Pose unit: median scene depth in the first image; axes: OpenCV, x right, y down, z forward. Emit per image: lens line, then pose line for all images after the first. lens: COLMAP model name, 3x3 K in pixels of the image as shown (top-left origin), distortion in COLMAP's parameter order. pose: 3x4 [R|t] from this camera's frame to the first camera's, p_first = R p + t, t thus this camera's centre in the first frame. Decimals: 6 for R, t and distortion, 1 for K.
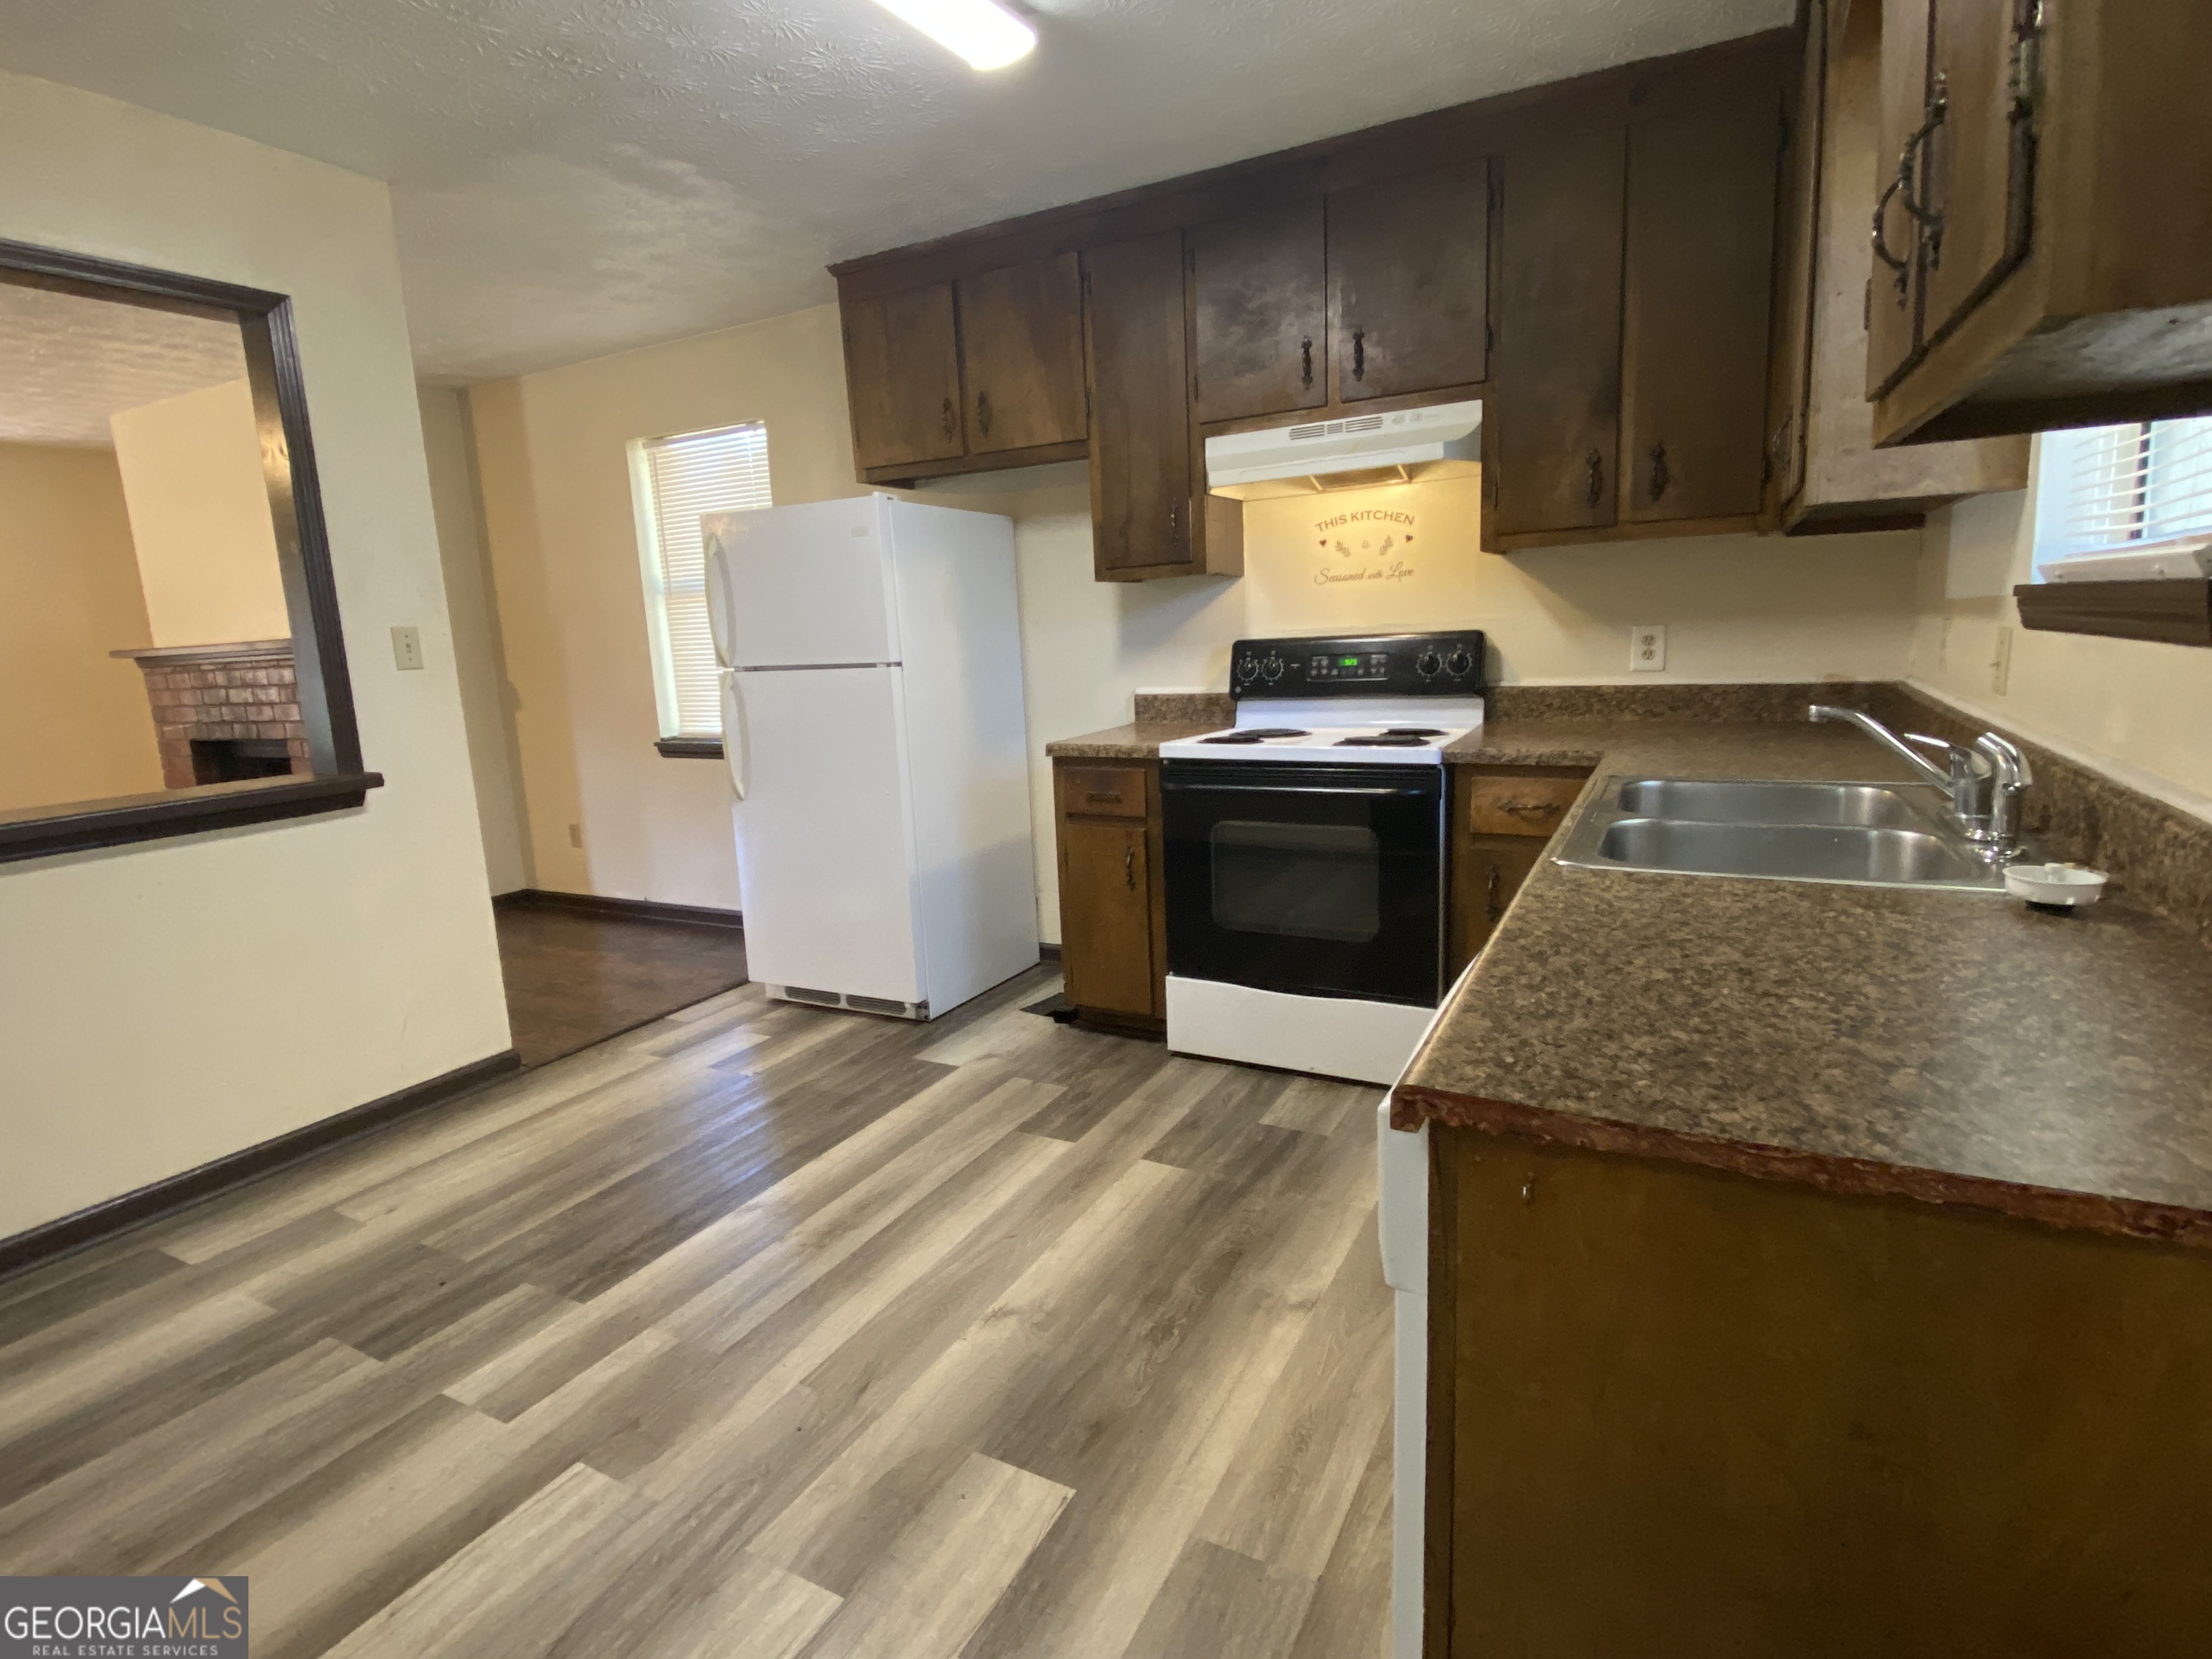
lens RADIAL K [[1122.5, 0, 1106.0], [0, 1122.5, 829.5], [0, 0, 1]] dist [0.010489, -0.000562]
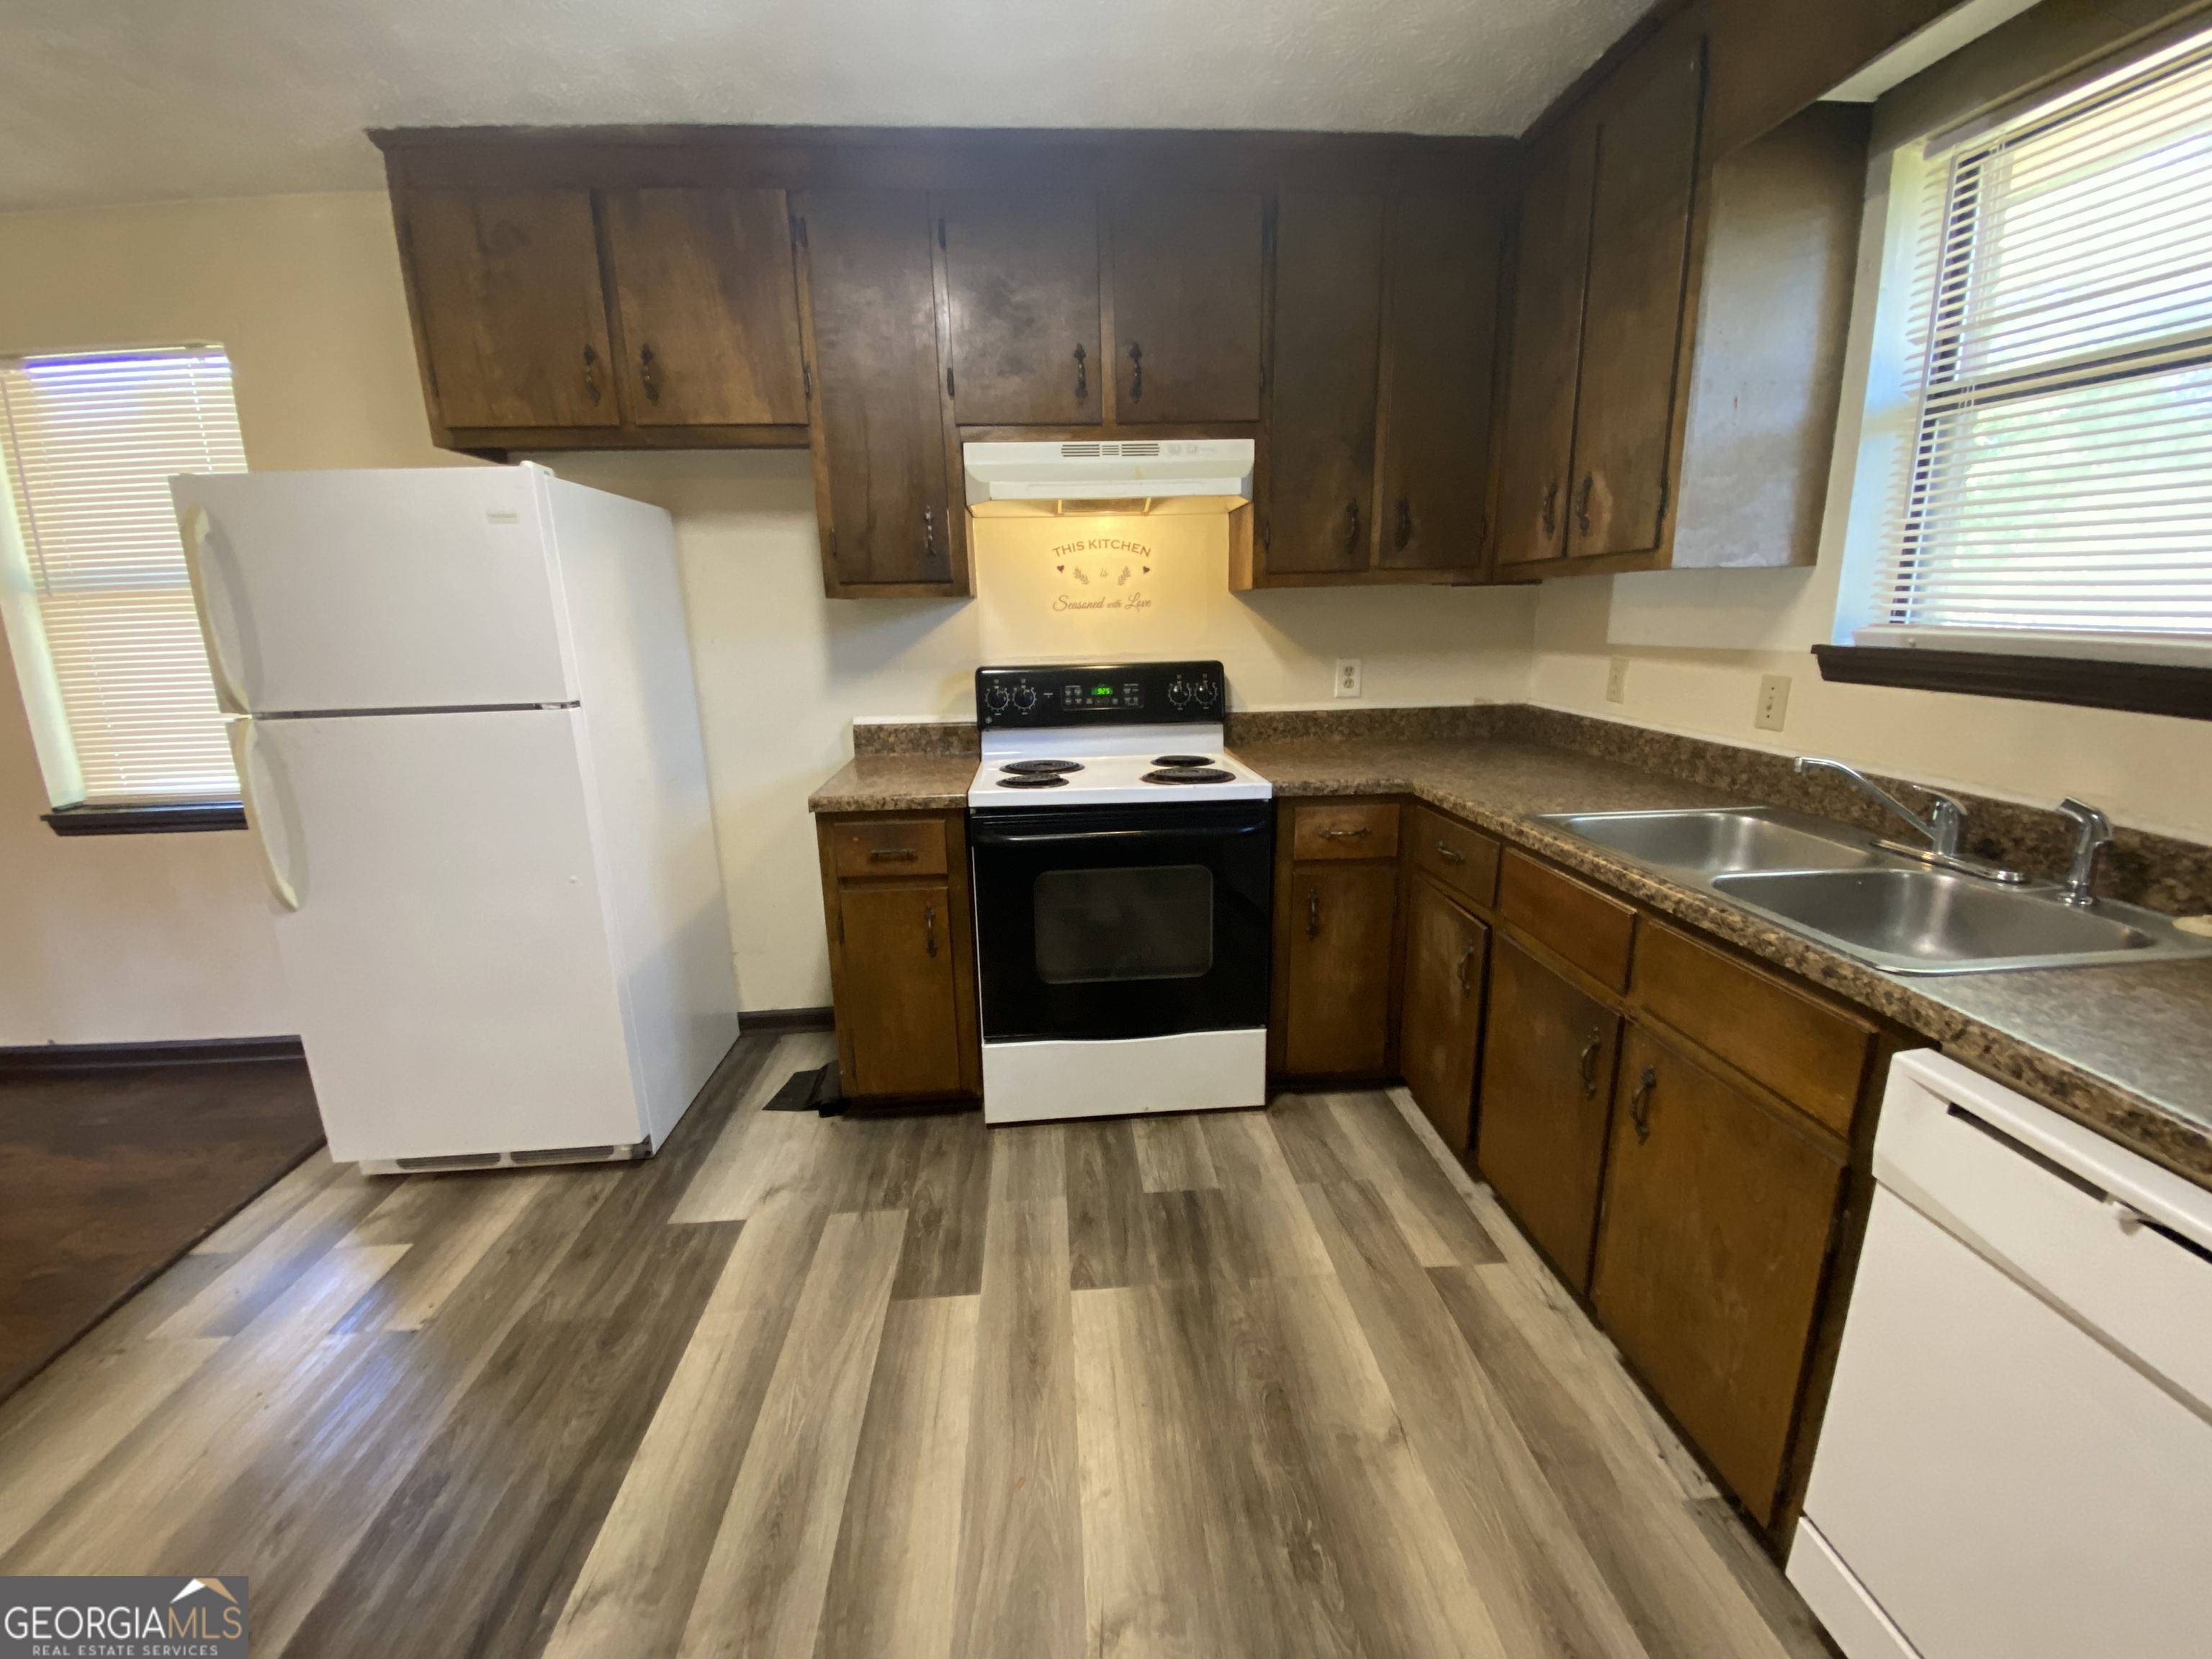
lens RADIAL K [[887.0, 0, 1108.5], [0, 887.0, 825.8], [0, 0, 1]] dist [0.012838, -0.021430]
pose [[0.835597, -0.098879, 0.540371, -0.221067], [0.079231, 0.995075, 0.059564, -0.077041], [-0.543599, -0.006957, 0.839316, 0.336224]]
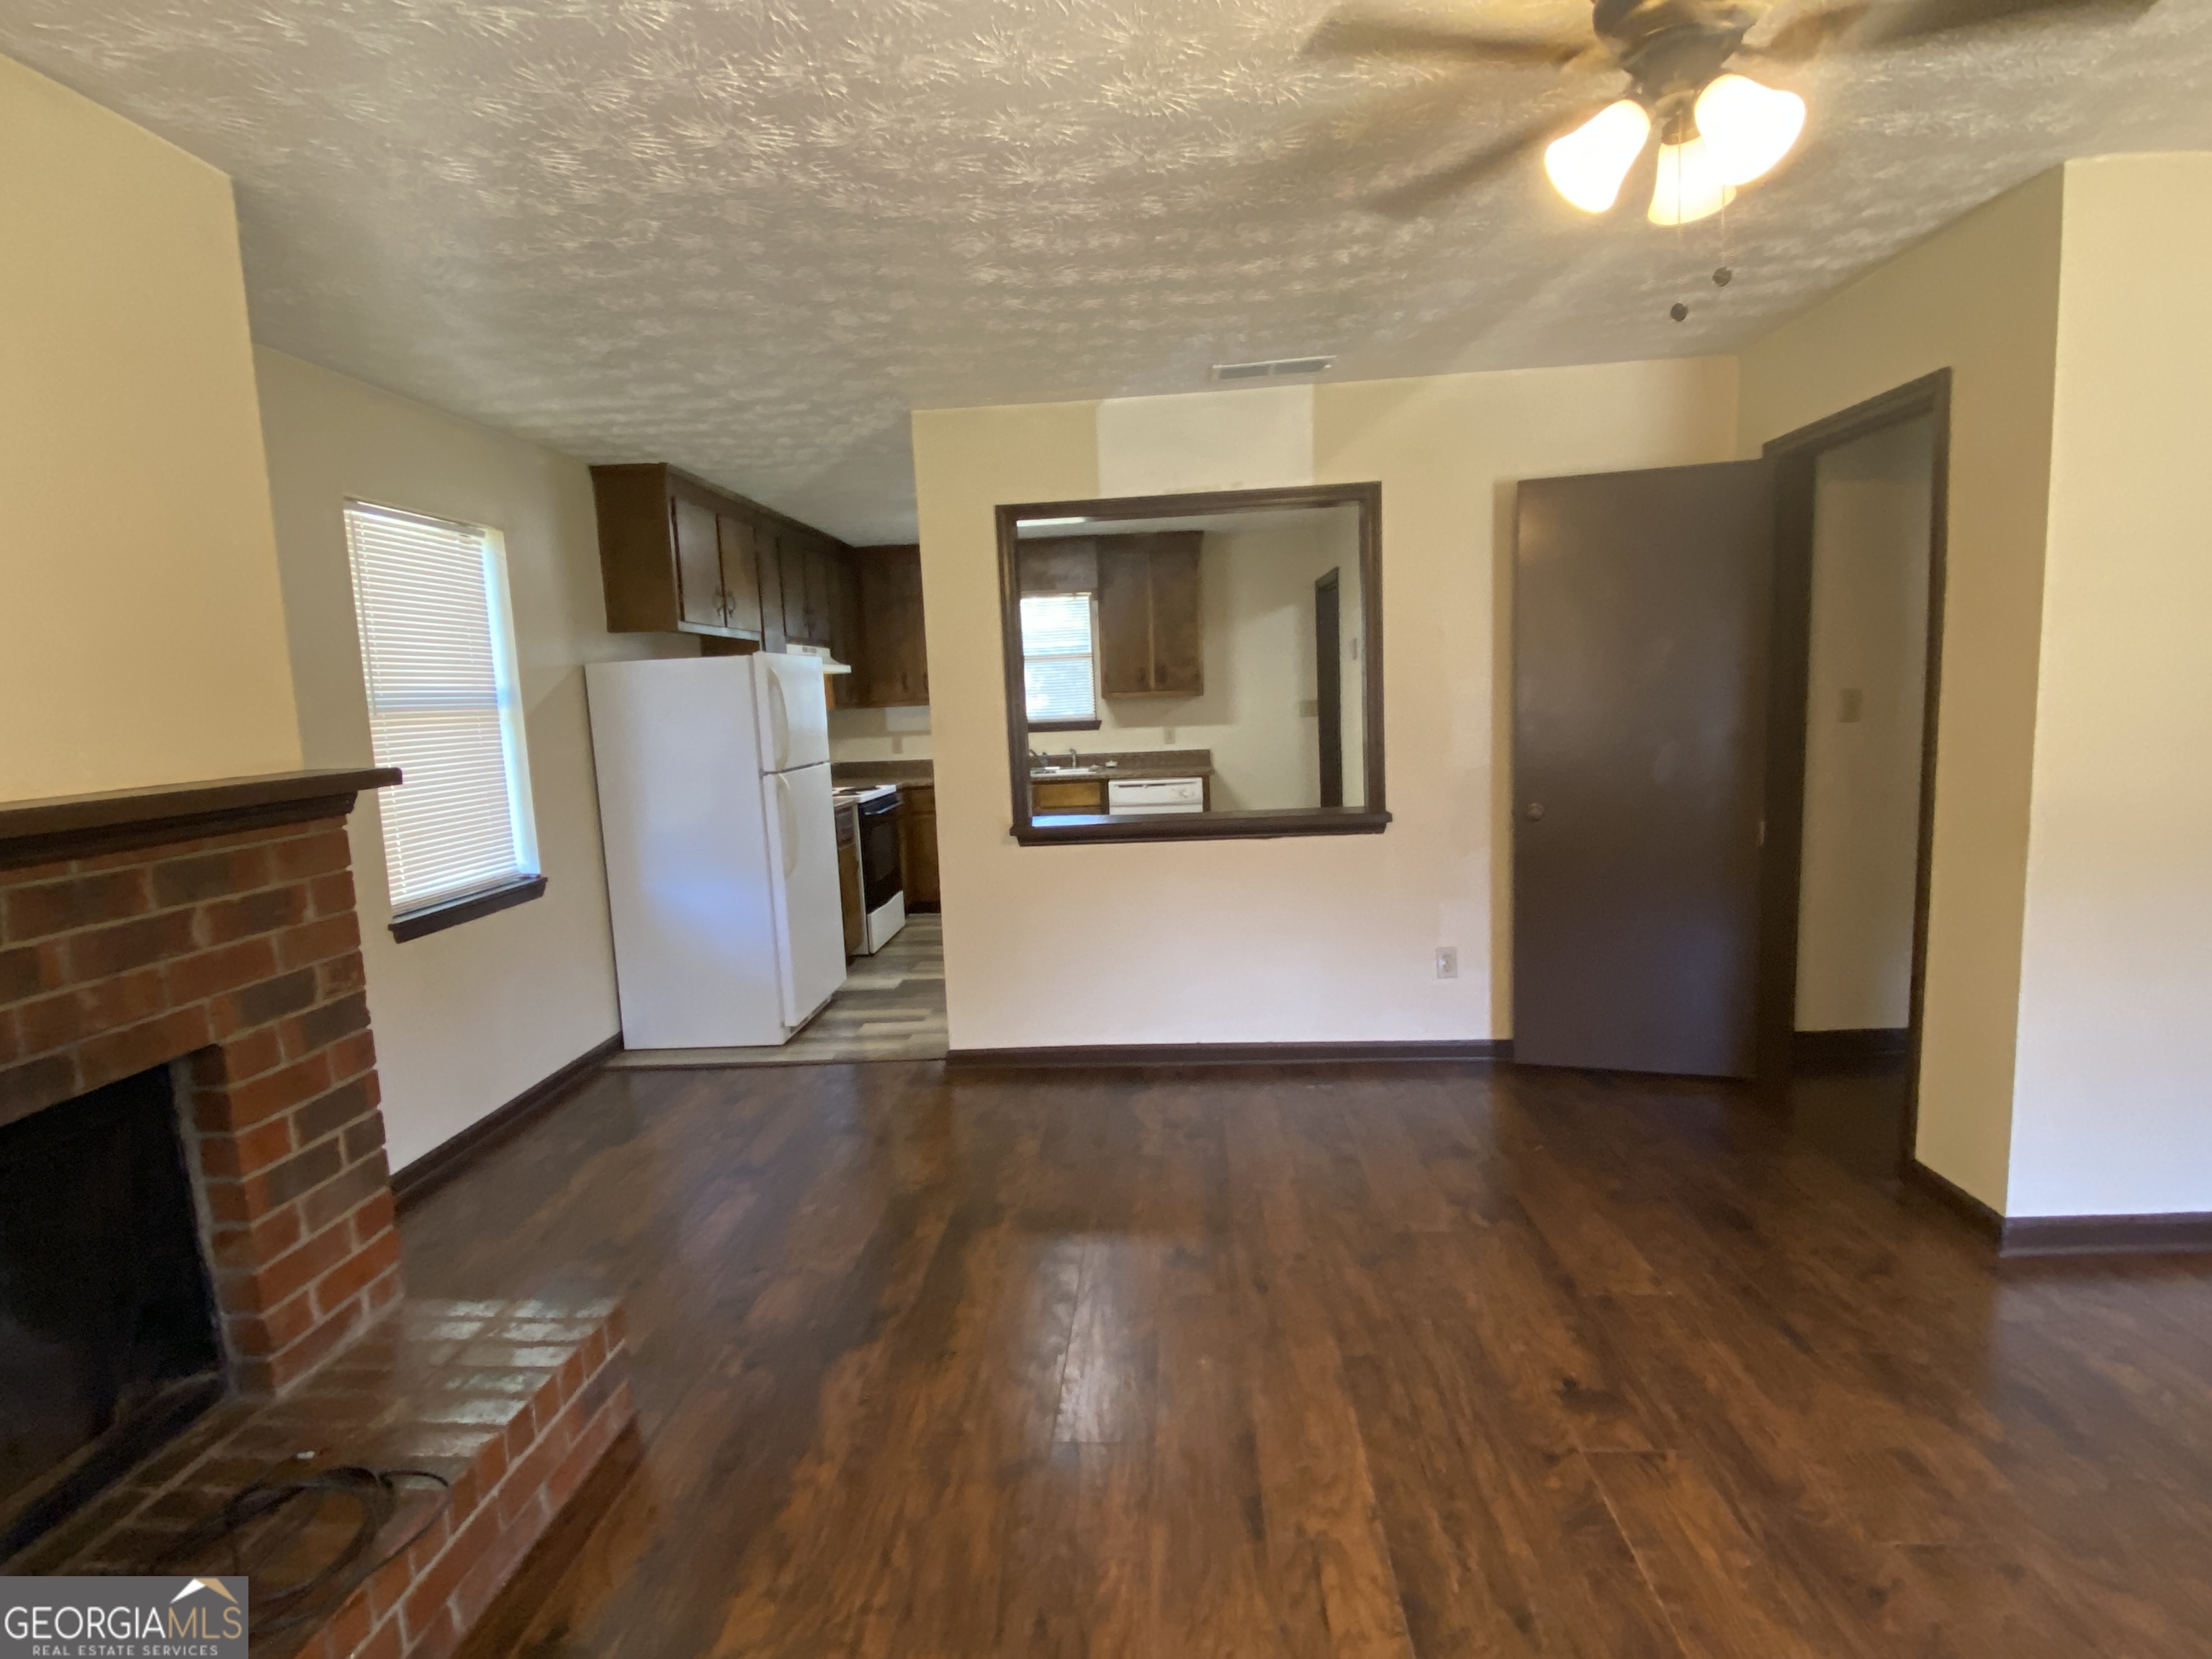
lens RADIAL K [[1122.5, 0, 1106.0], [0, 1122.5, 829.5], [0, 0, 1]] dist [0.010489, -0.000562]
pose [[-0.421662, -0.043001, 0.905733, -1.806986], [0.226873, 0.962101, 0.151297, -0.205649], [-0.877912, 0.269283, -0.395926, 1.318959]]
